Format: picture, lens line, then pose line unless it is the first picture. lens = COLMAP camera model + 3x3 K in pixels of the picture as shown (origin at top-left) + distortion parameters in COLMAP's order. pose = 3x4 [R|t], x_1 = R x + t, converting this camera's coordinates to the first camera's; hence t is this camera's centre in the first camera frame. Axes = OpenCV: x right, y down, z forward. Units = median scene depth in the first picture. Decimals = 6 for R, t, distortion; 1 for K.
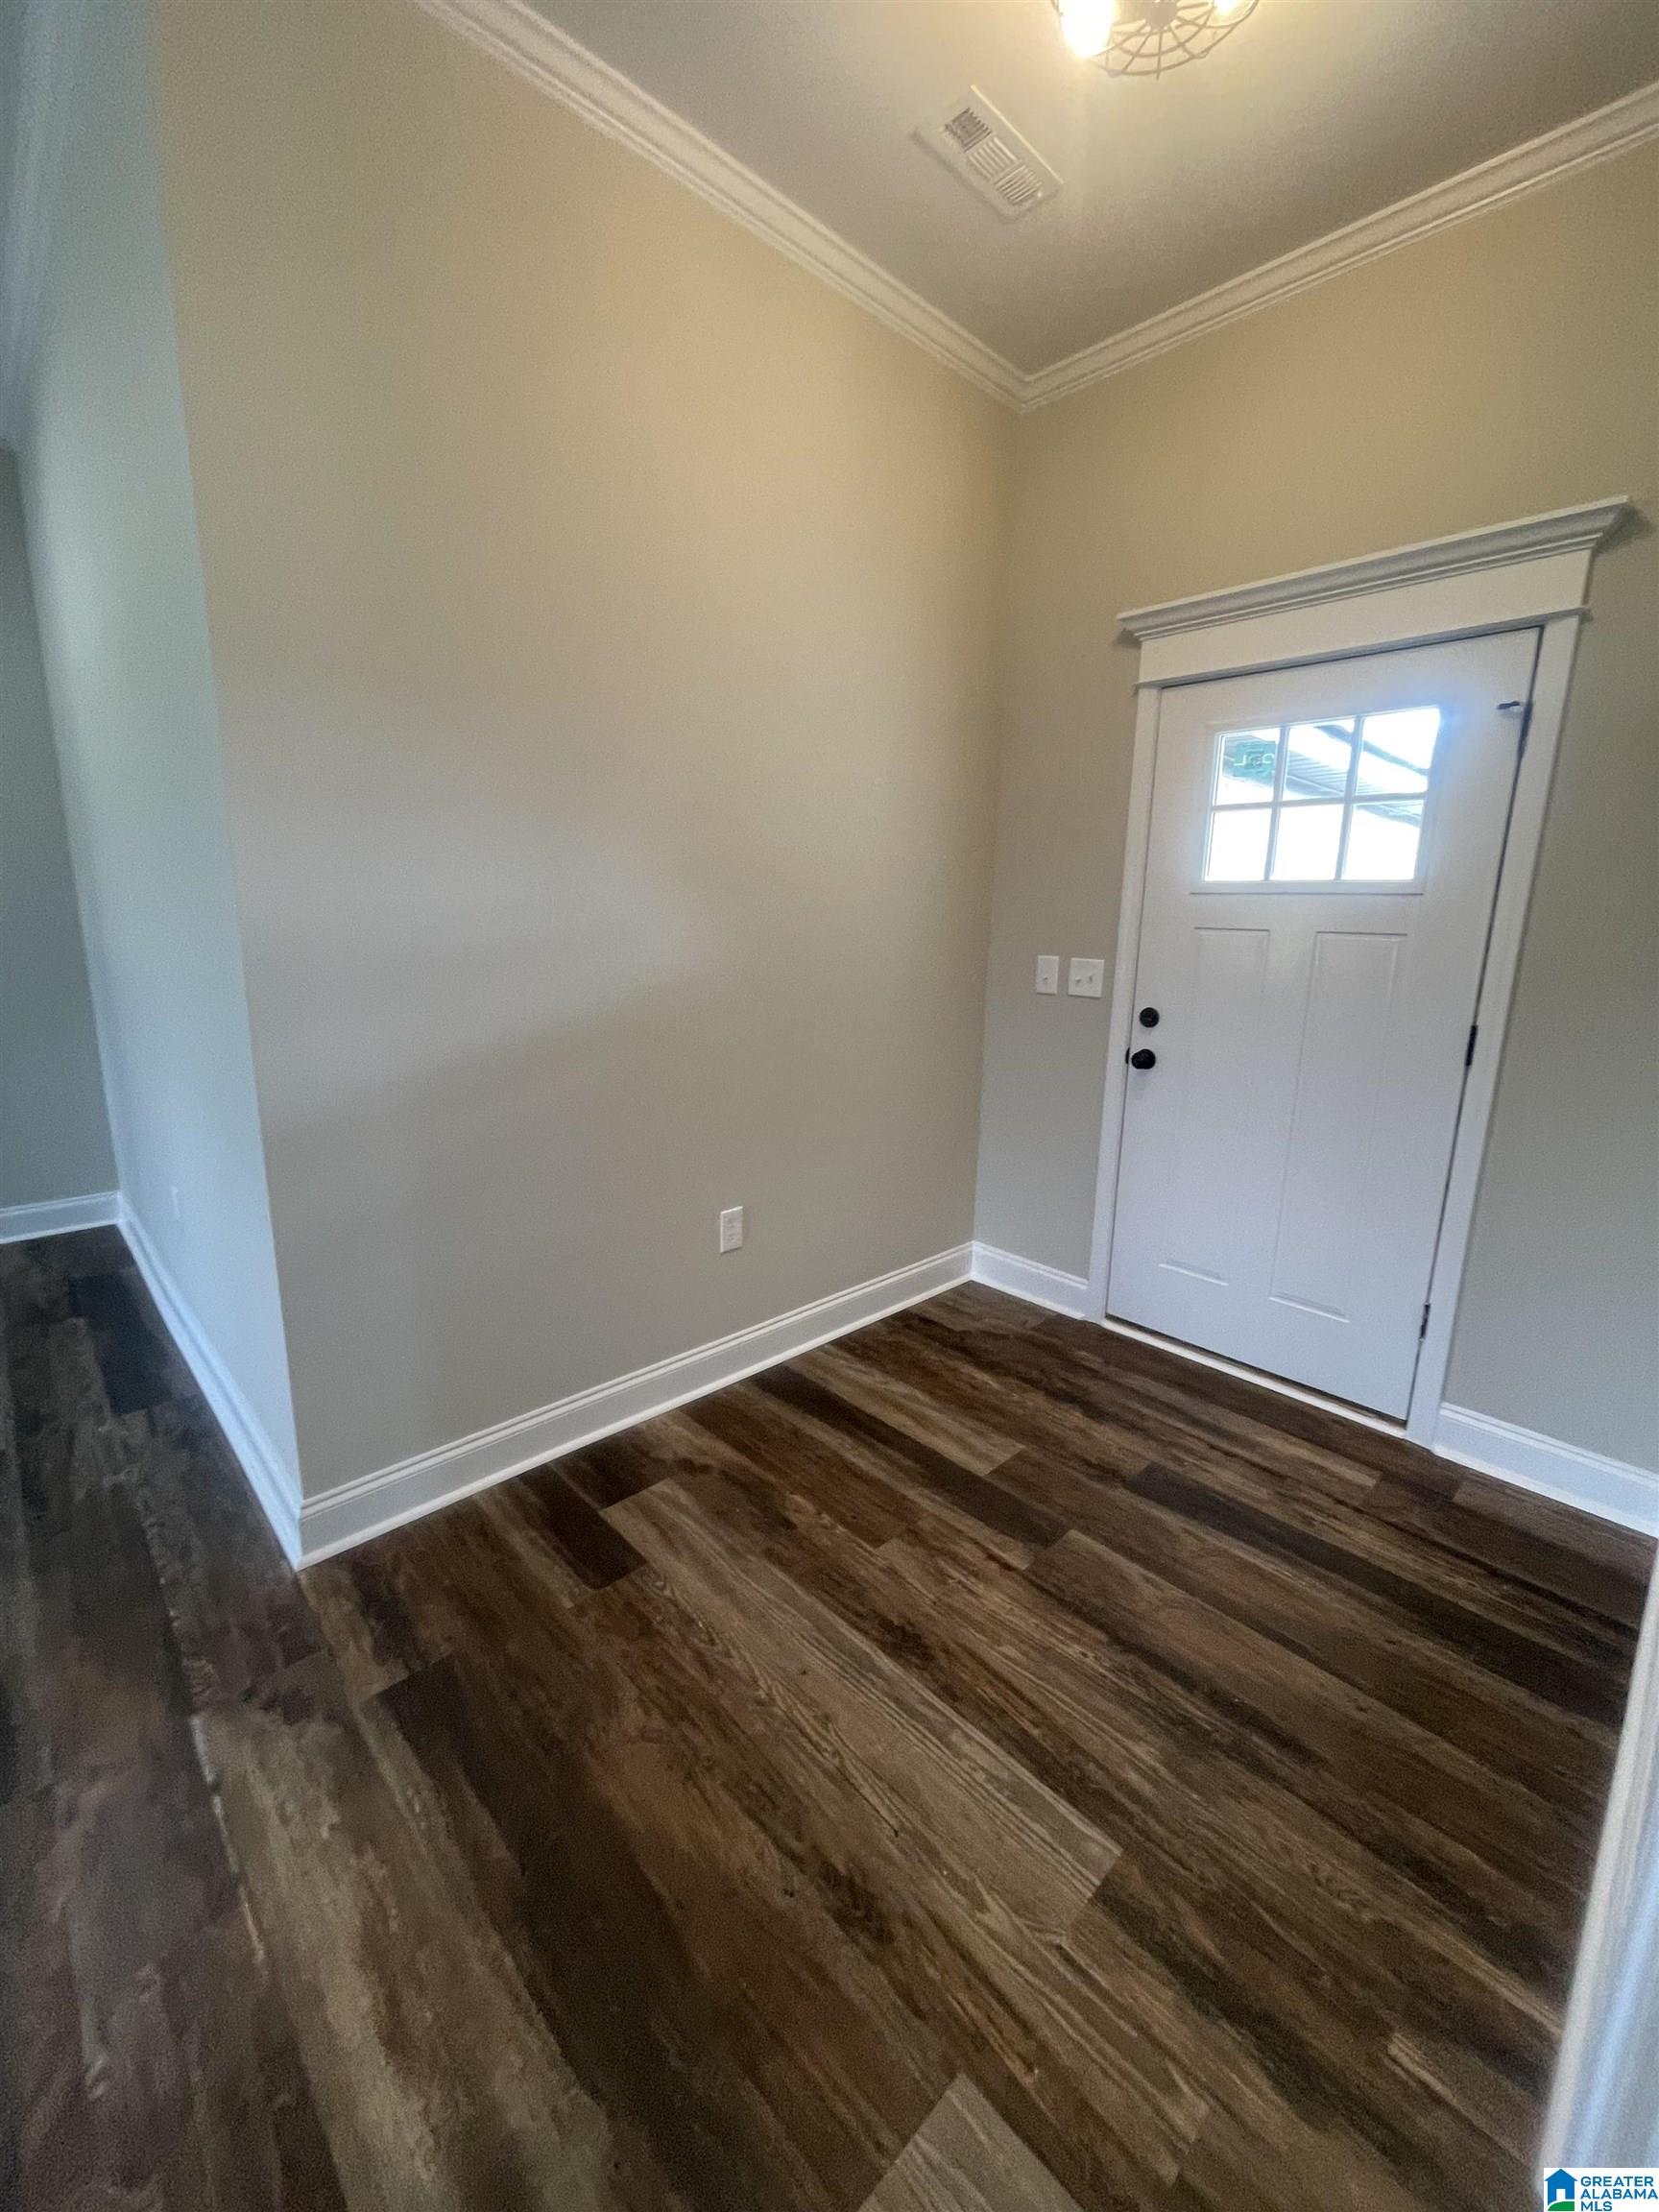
lens RADIAL K [[900.6, 0, 823.4], [0, 900.6, 1093.6], [0, 0, 1]] dist [-0.001188, 0.000026]
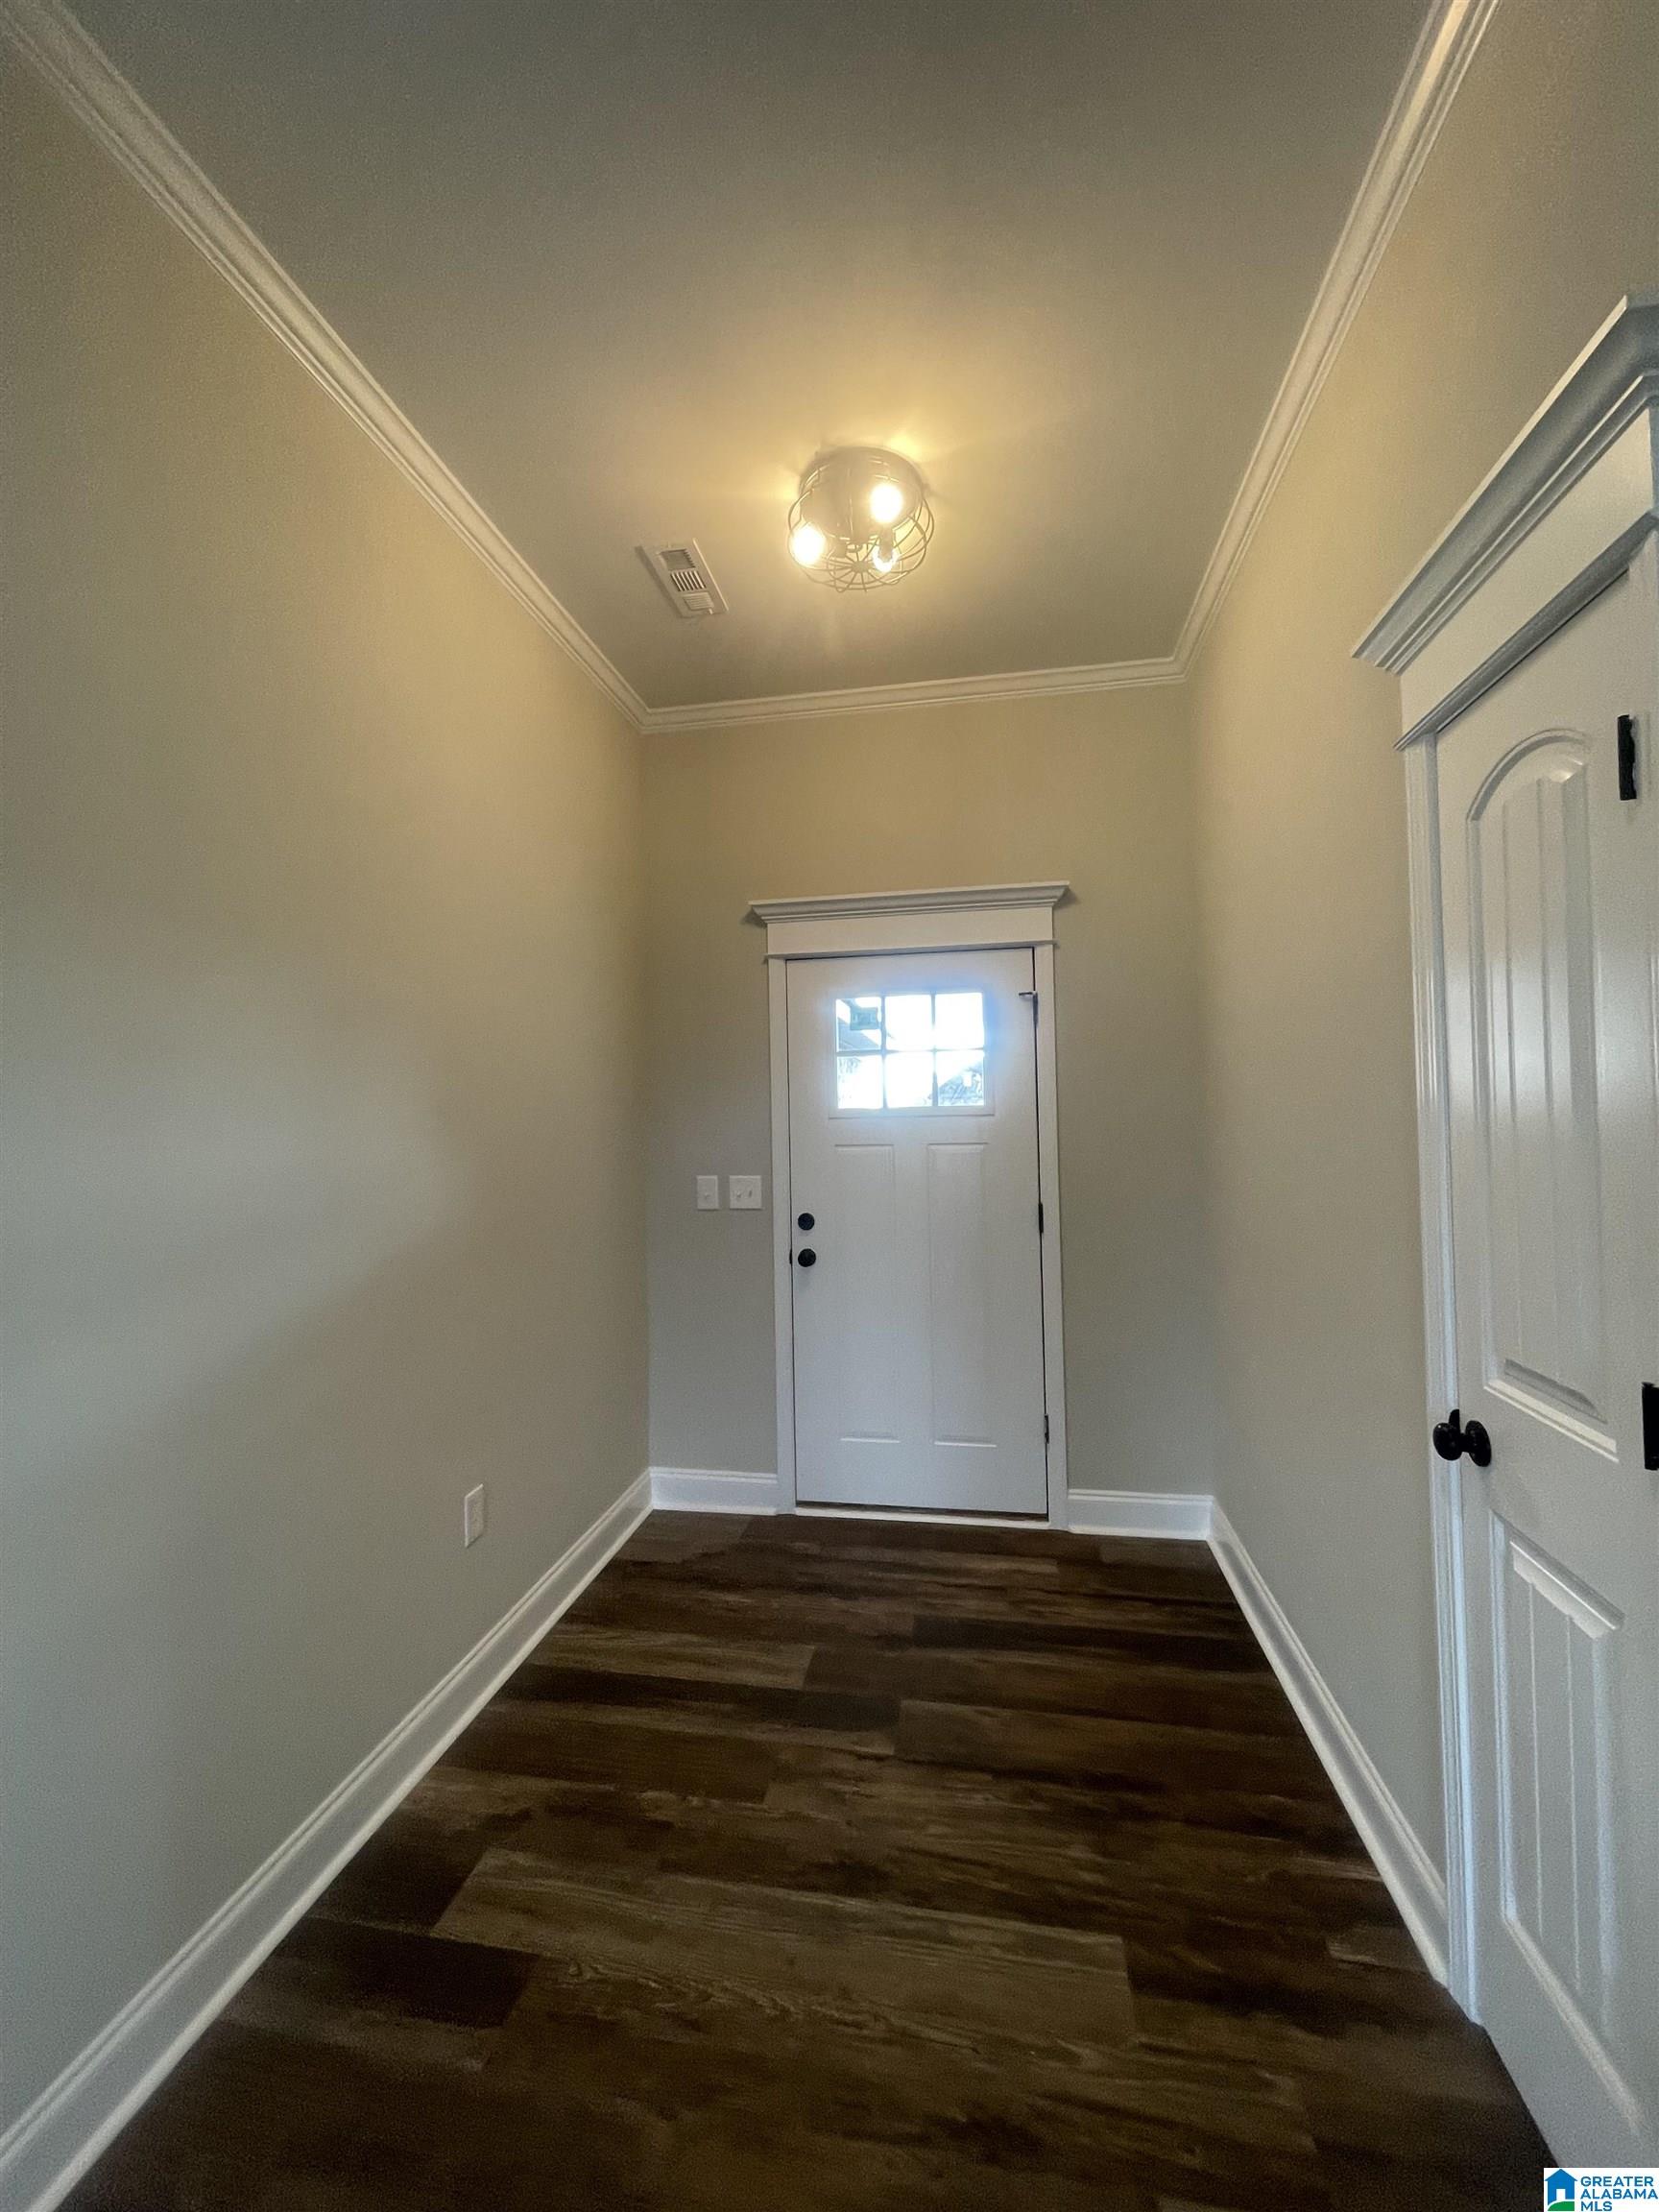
lens RADIAL K [[900.6, 0, 823.4], [0, 900.6, 1093.6], [0, 0, 1]] dist [-0.001188, 0.000026]
pose [[0.802951, -0.014038, 0.595880, -0.416541], [0.152953, 0.971099, -0.183227, -0.037102], [-0.576086, 0.238264, 0.781892, 0.037696]]
